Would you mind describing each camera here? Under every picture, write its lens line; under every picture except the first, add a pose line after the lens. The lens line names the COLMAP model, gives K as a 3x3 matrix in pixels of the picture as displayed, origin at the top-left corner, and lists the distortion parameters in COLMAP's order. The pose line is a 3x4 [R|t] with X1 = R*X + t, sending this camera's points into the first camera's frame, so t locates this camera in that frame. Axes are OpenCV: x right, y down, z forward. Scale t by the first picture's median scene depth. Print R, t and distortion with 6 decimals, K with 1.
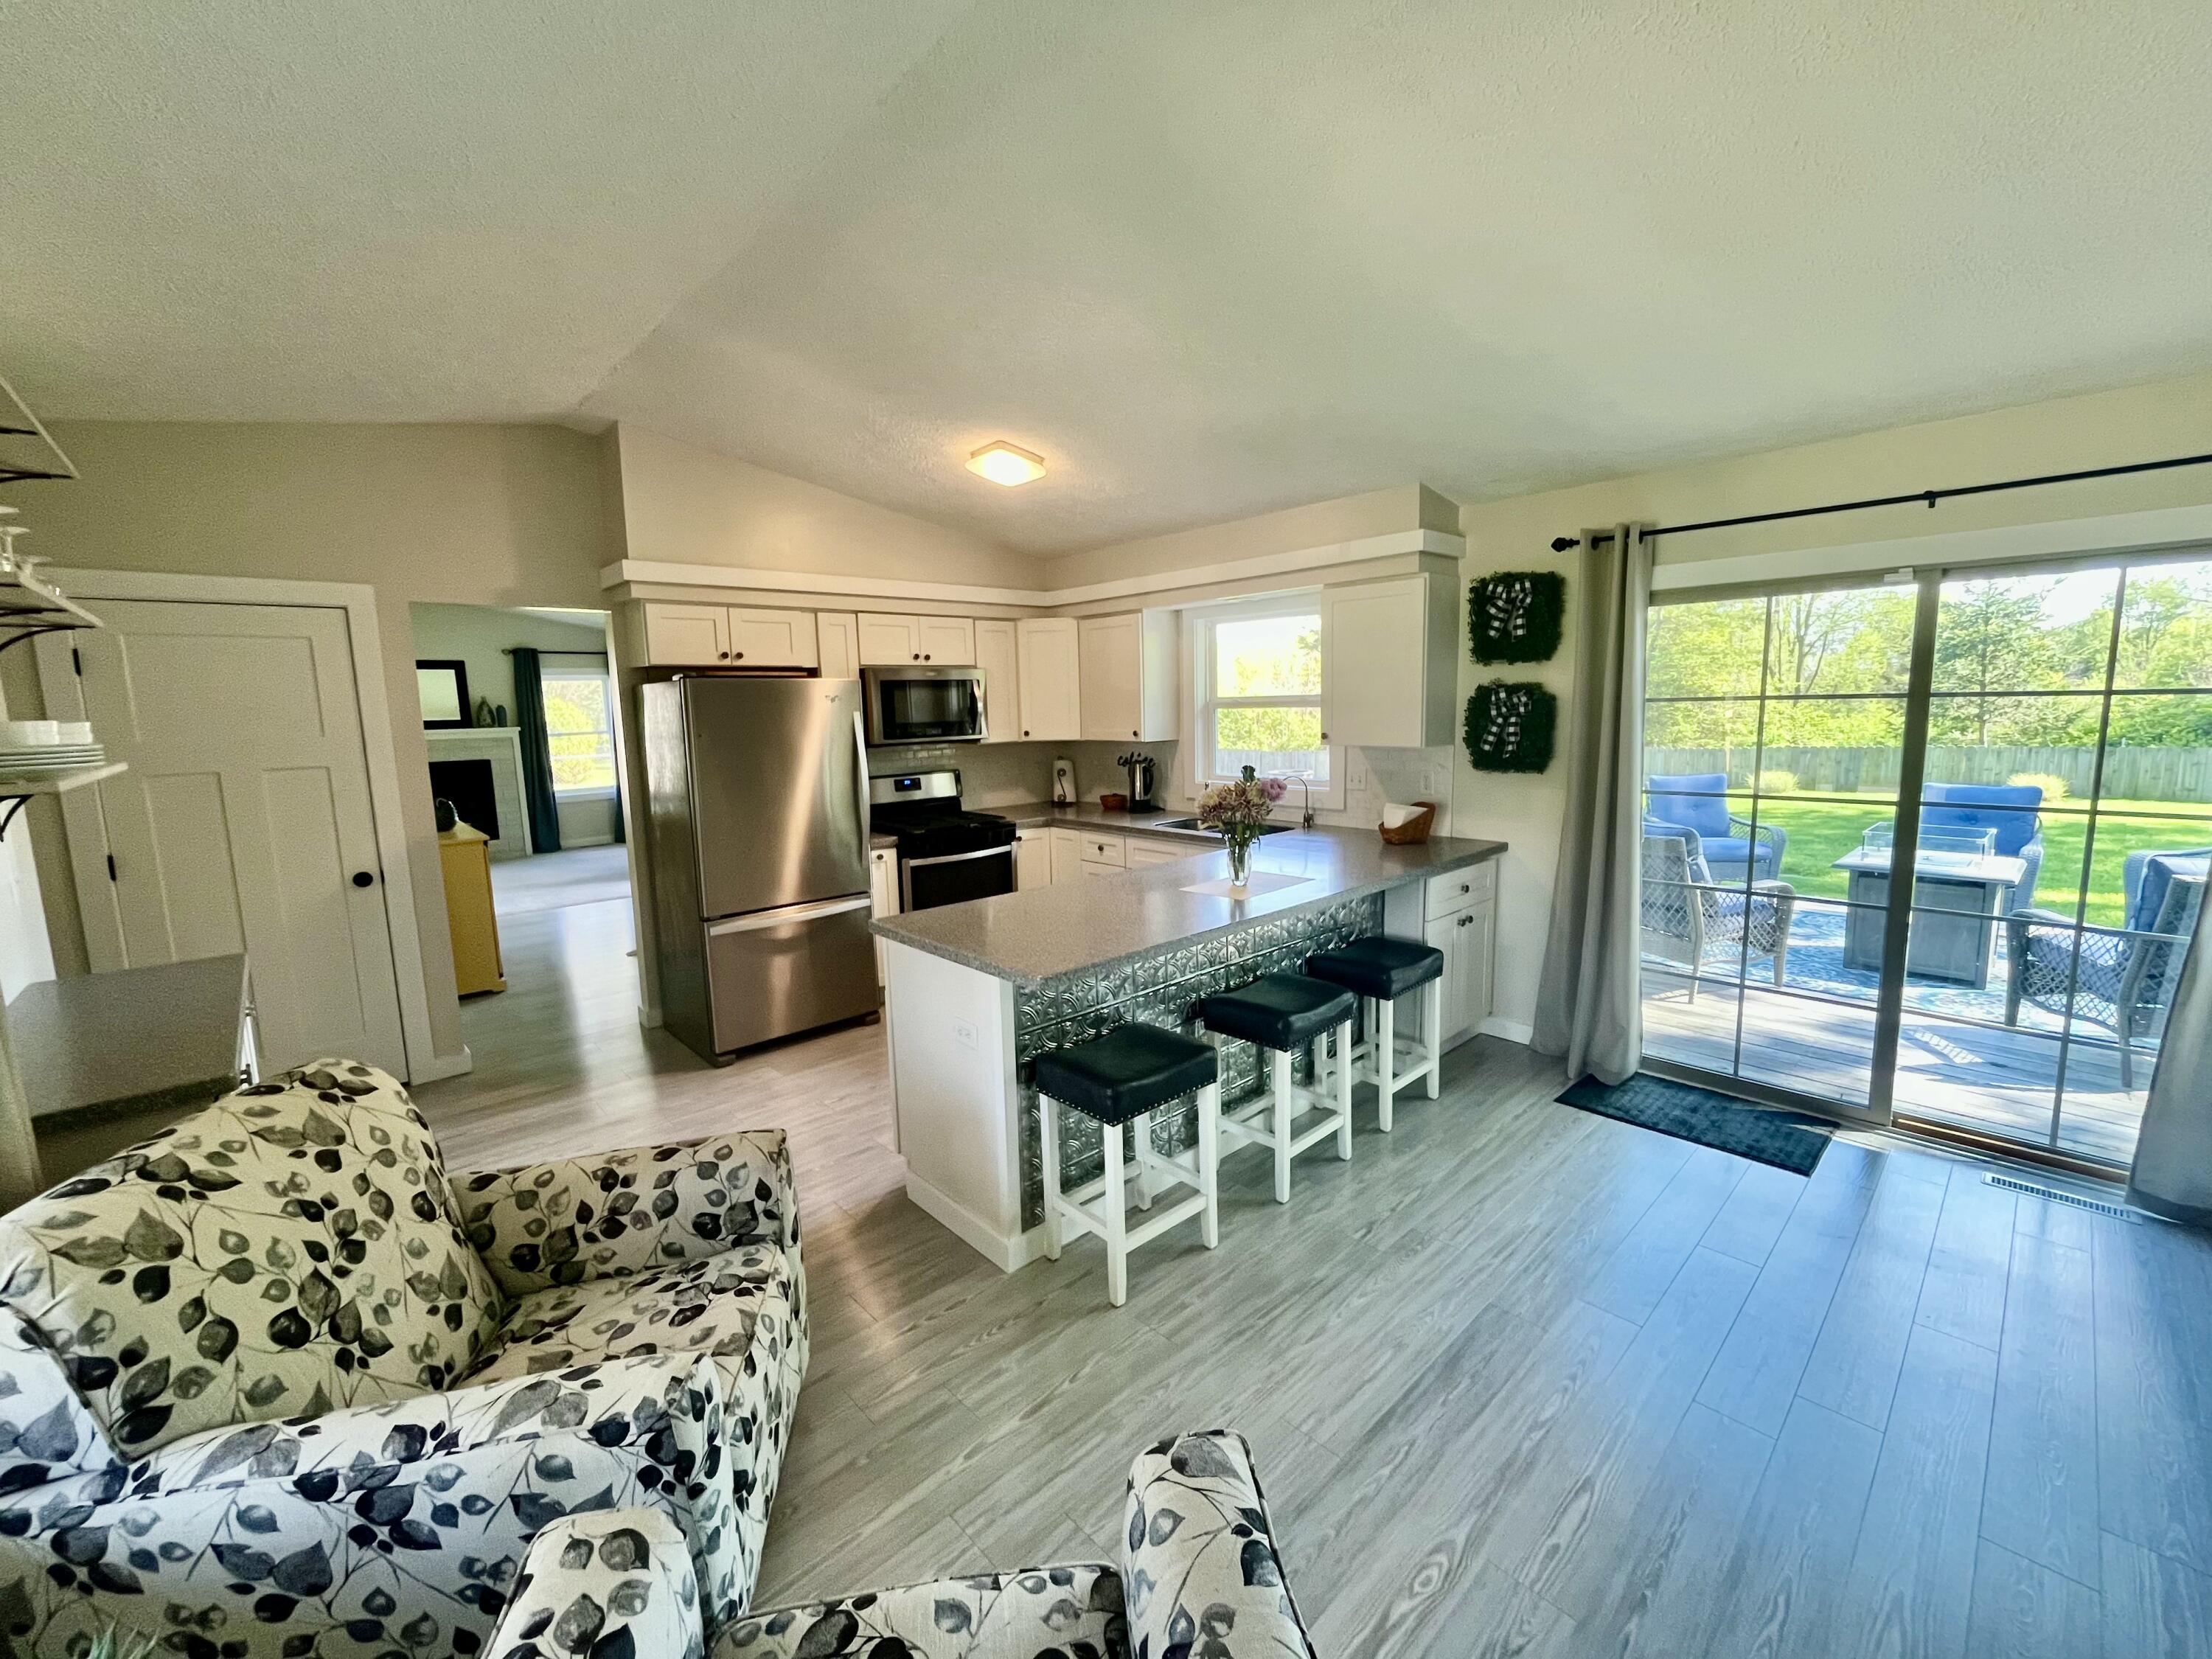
lens RADIAL K [[901.0, 0, 1104.2], [0, 901.0, 827.7], [0, 0, 1]] dist [-0.002853, -0.000556]
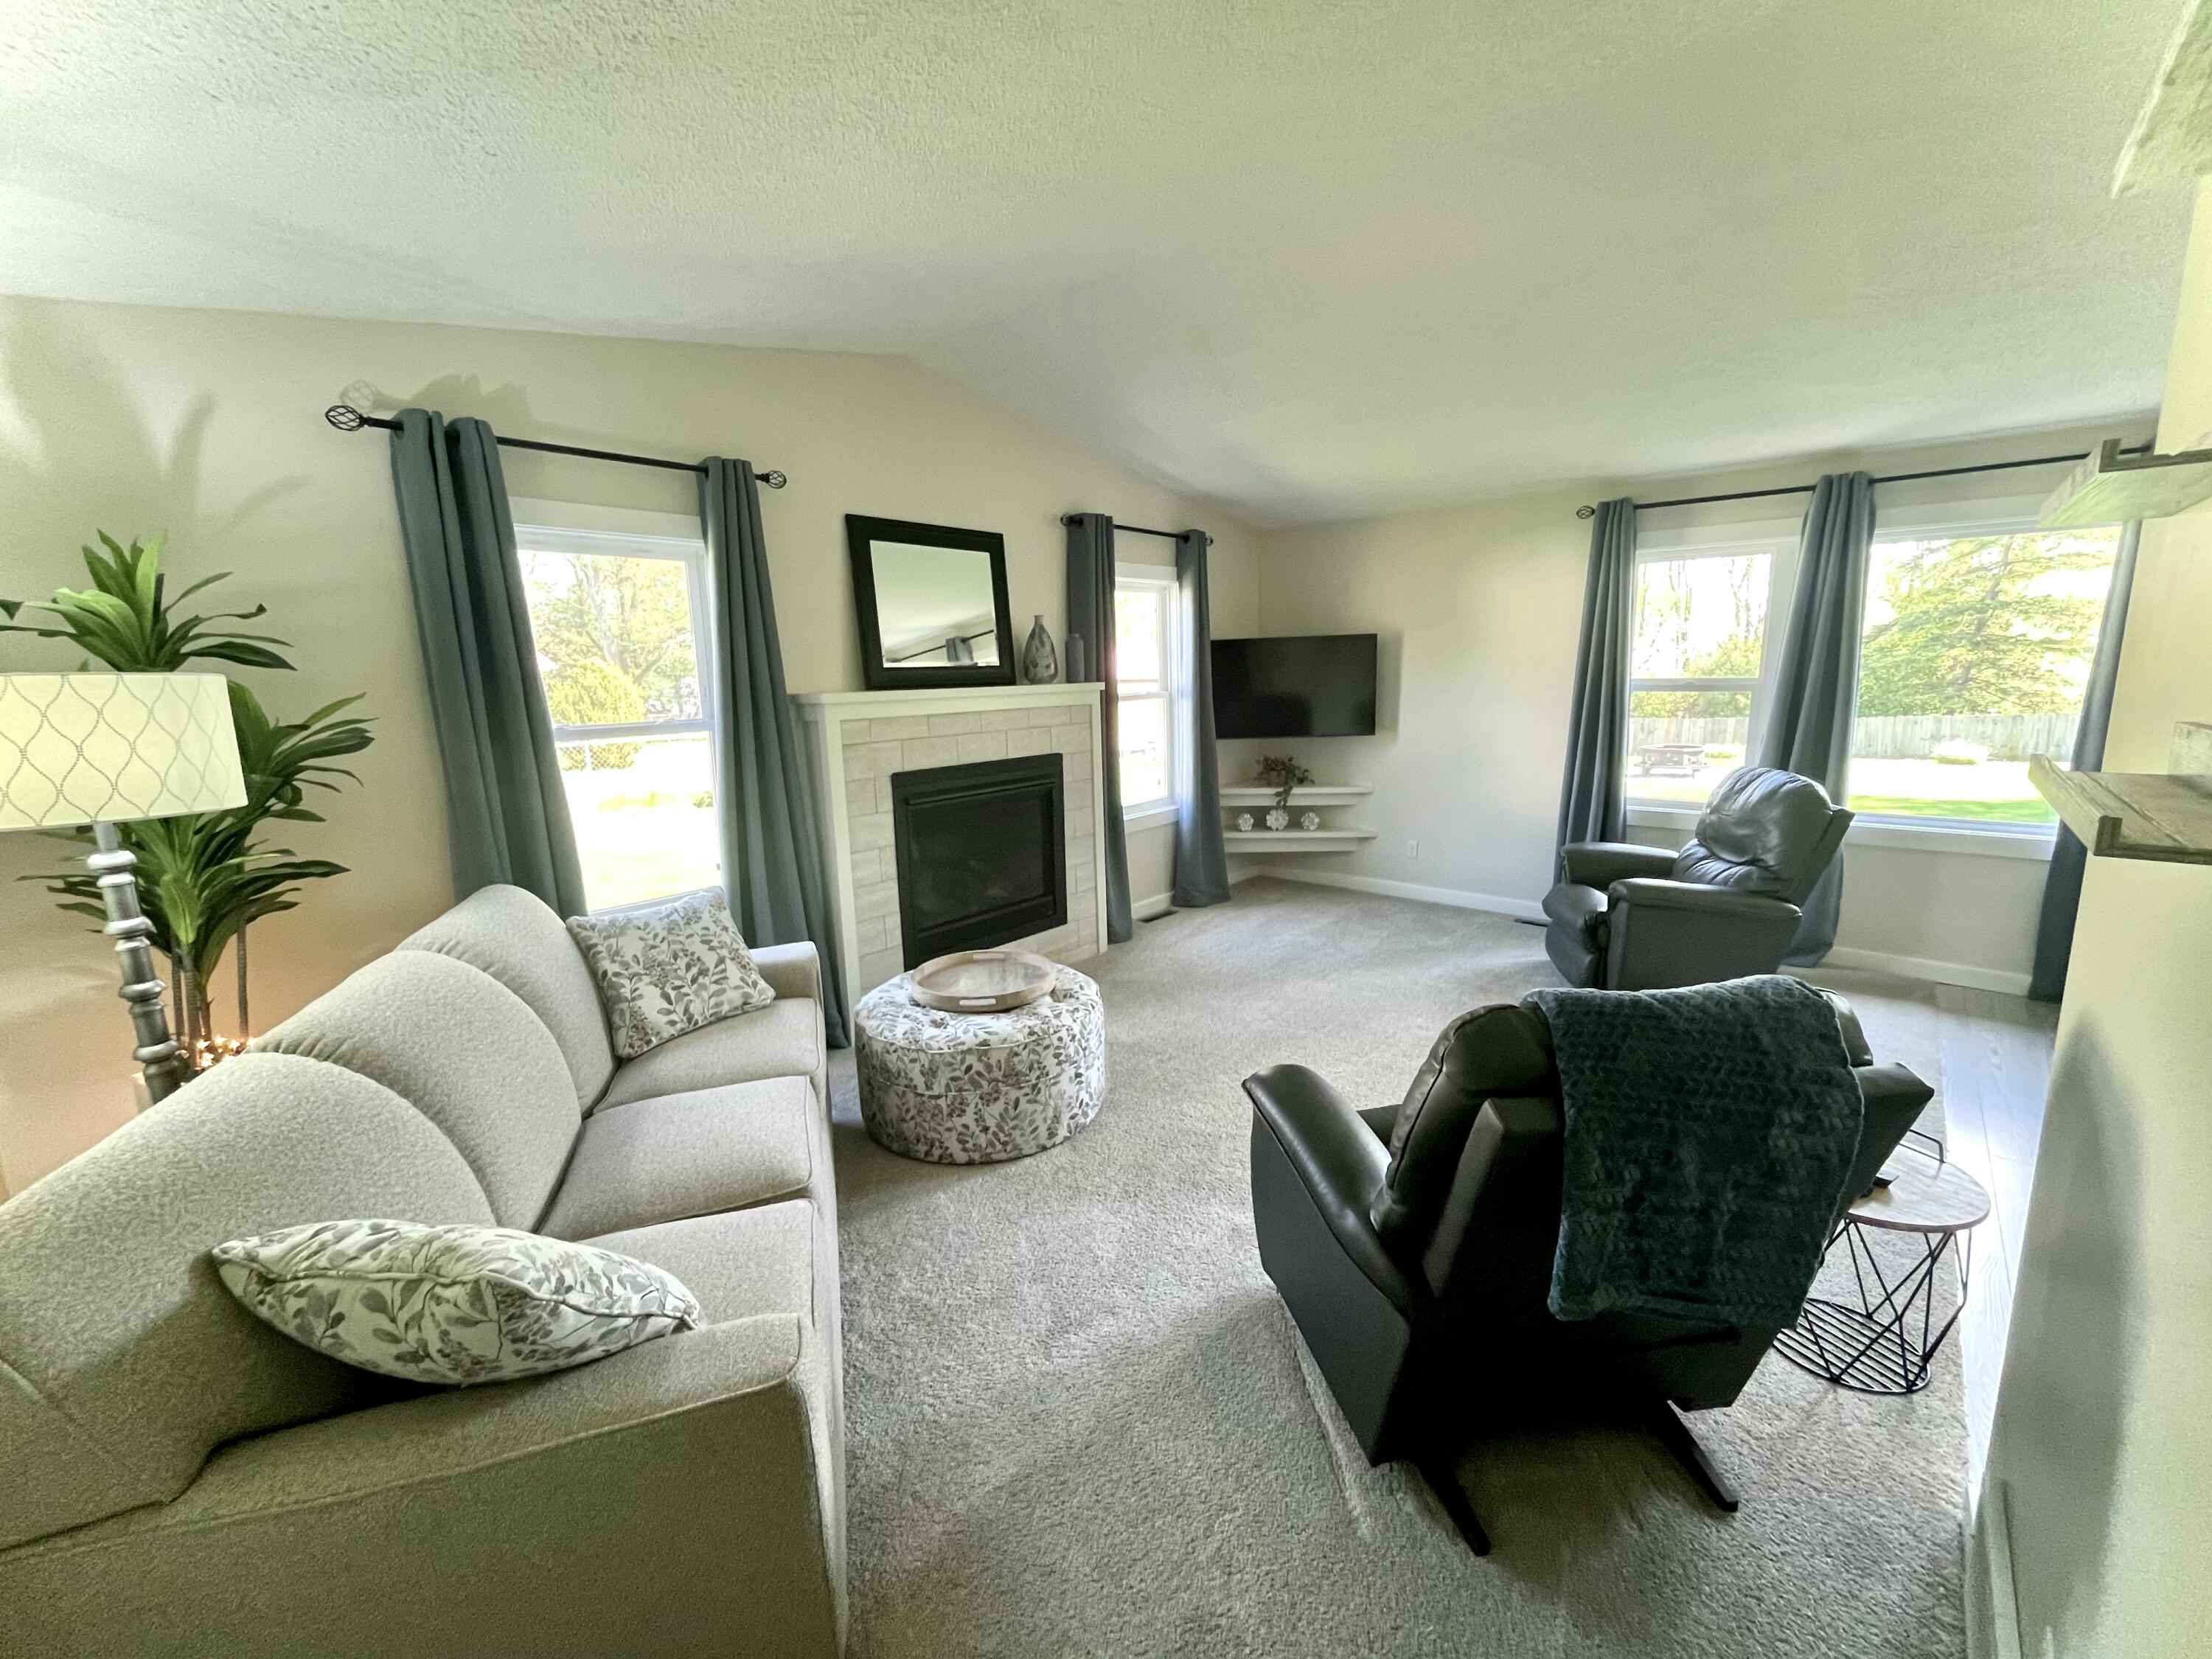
lens RADIAL K [[901.0, 0, 1106.3], [0, 901.0, 826.6], [0, 0, 1]] dist [-0.002853, -0.000556]
pose [[0.994014, -0.018484, 0.107676, -1.526023], [0.014414, 0.999156, 0.038452, -0.119333], [-0.108295, -0.036669, 0.993442, 1.161881]]
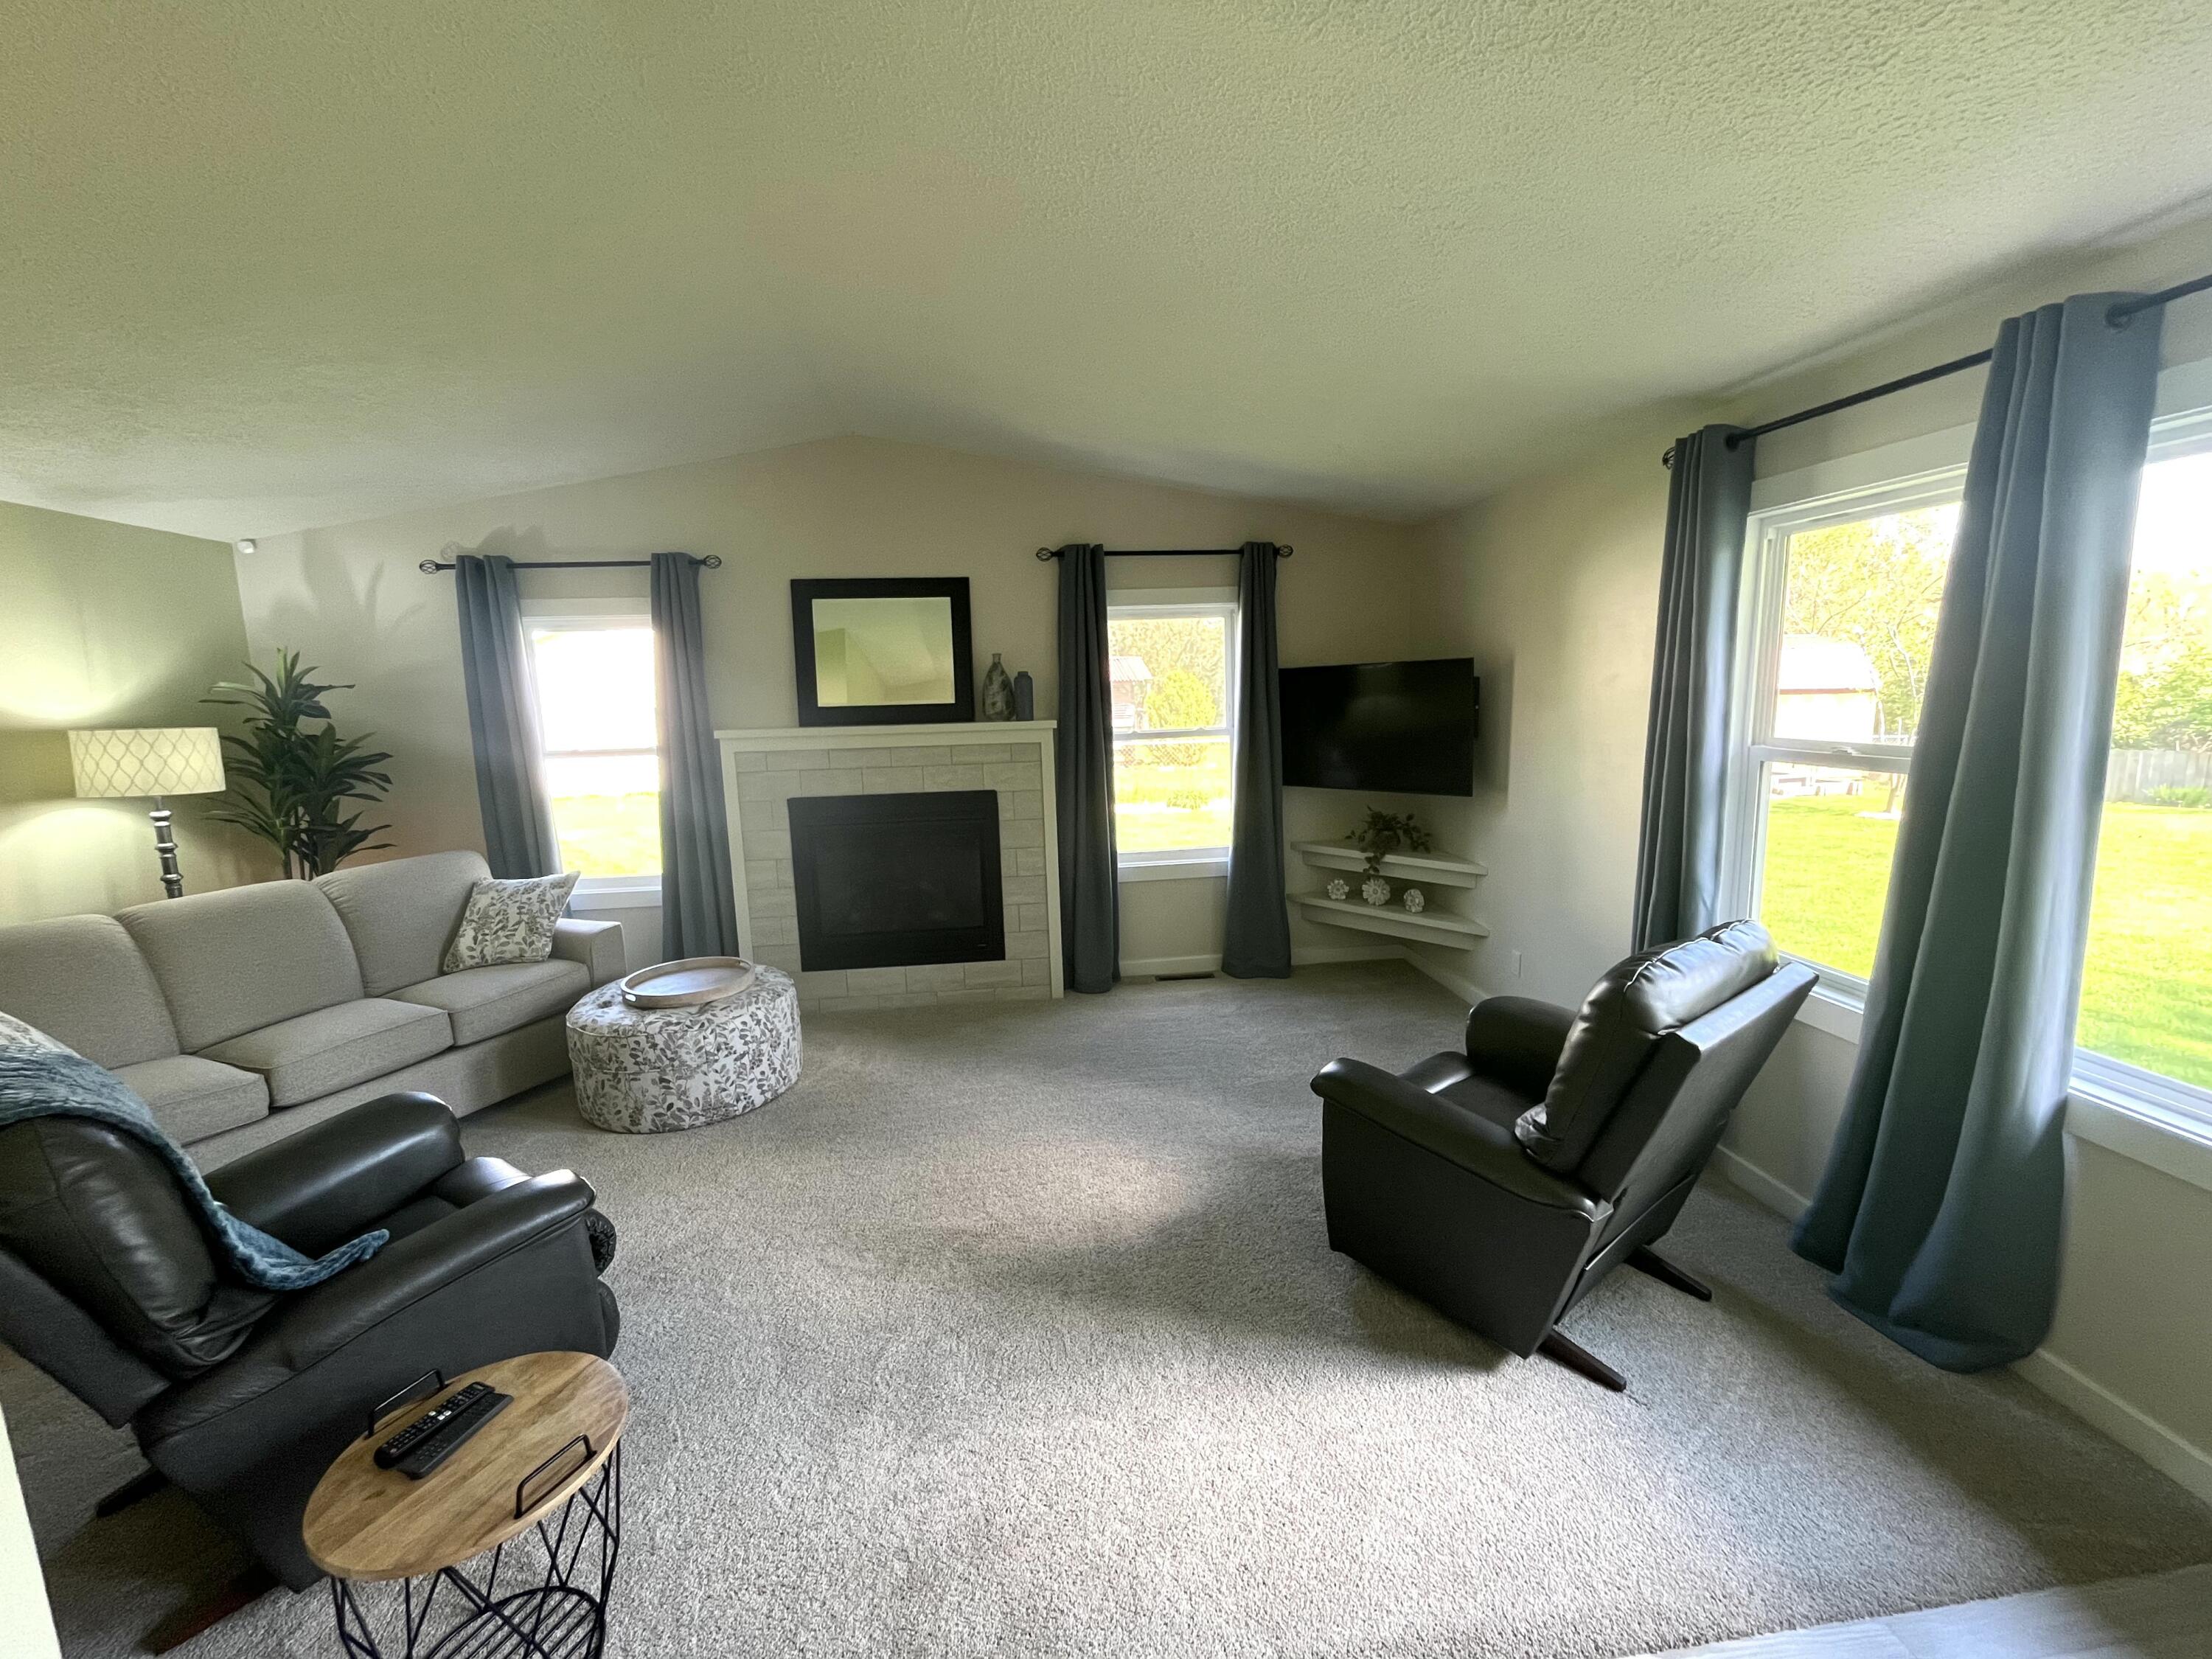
lens RADIAL K [[901.0, 0, 1105.0], [0, 901.0, 824.5], [0, 0, 1]] dist [-0.002853, -0.000556]
pose [[0.808993, 0.089916, -0.580901, -0.791747], [-0.070912, 0.995943, 0.055403, -0.188506], [0.583526, -0.003628, 0.812086, 1.413423]]
